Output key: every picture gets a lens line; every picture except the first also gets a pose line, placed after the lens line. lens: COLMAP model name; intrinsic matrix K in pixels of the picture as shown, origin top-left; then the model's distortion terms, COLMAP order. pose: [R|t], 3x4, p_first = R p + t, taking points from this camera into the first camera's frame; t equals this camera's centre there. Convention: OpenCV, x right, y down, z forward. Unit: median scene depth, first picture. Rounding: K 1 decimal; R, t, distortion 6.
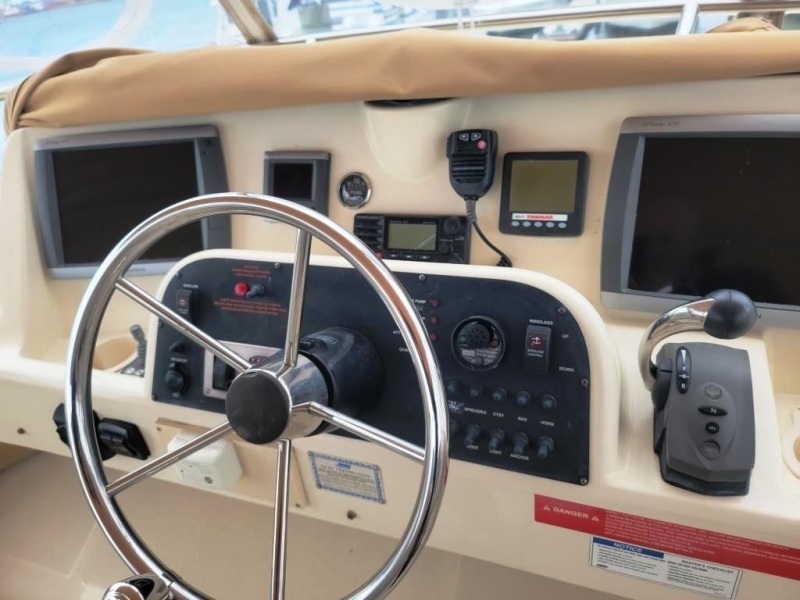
lens RADIAL K [[548.7, 0, 400.0], [0, 548.7, 300.0], [0, 0, 1]] dist [0.061009, -0.047983]
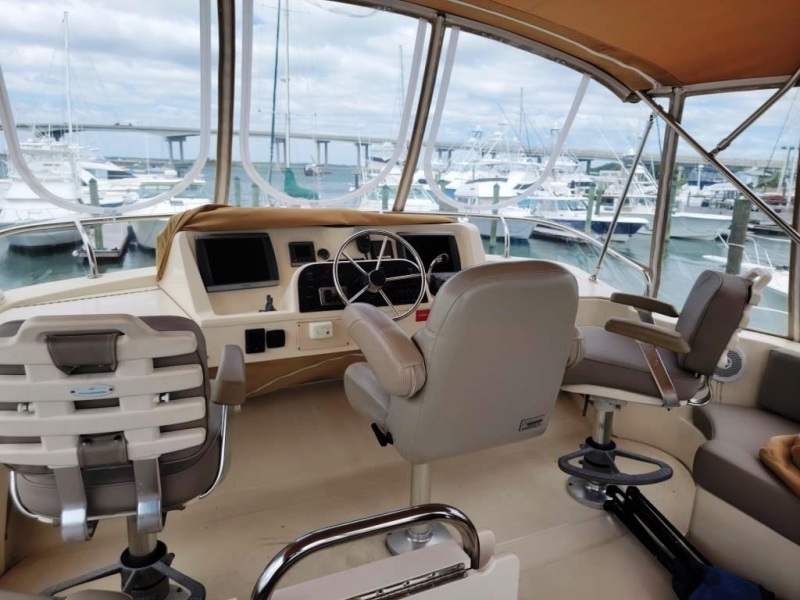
lens RADIAL K [[548.7, 0, 400.0], [0, 548.7, 300.0], [0, 0, 1]] dist [0.061009, -0.047983]
pose [[0.704870, -0.016911, 0.709135, -2.205061], [0.275652, 0.927673, -0.251871, 1.030919], [-0.653586, 0.373011, 0.658551, -1.302585]]
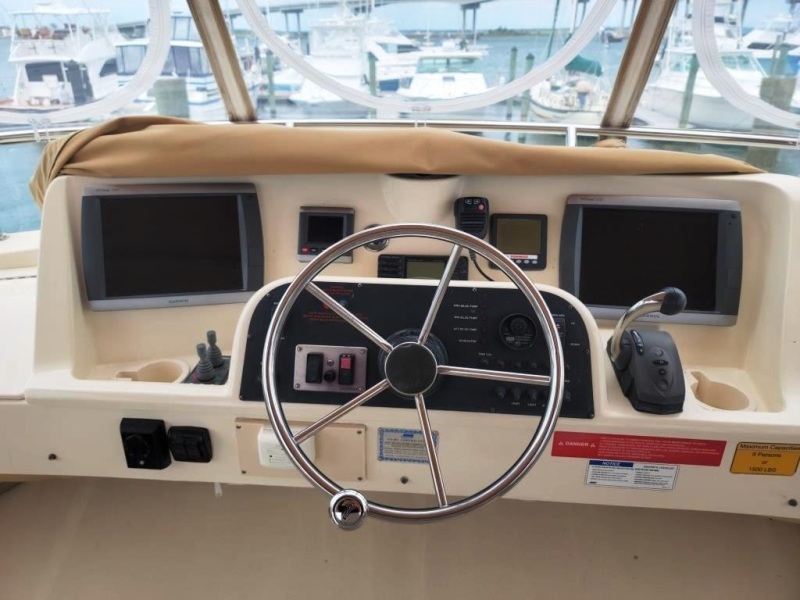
lens RADIAL K [[548.8, 0, 382.5], [0, 548.8, 302.4], [0, 0, 1]] dist [0.071633, -0.051094]
pose [[0.955459, -0.001045, 0.295121, -0.527040], [0.040339, 0.991071, -0.127089, 0.141859], [-0.292353, 0.133333, 0.946970, -0.266736]]
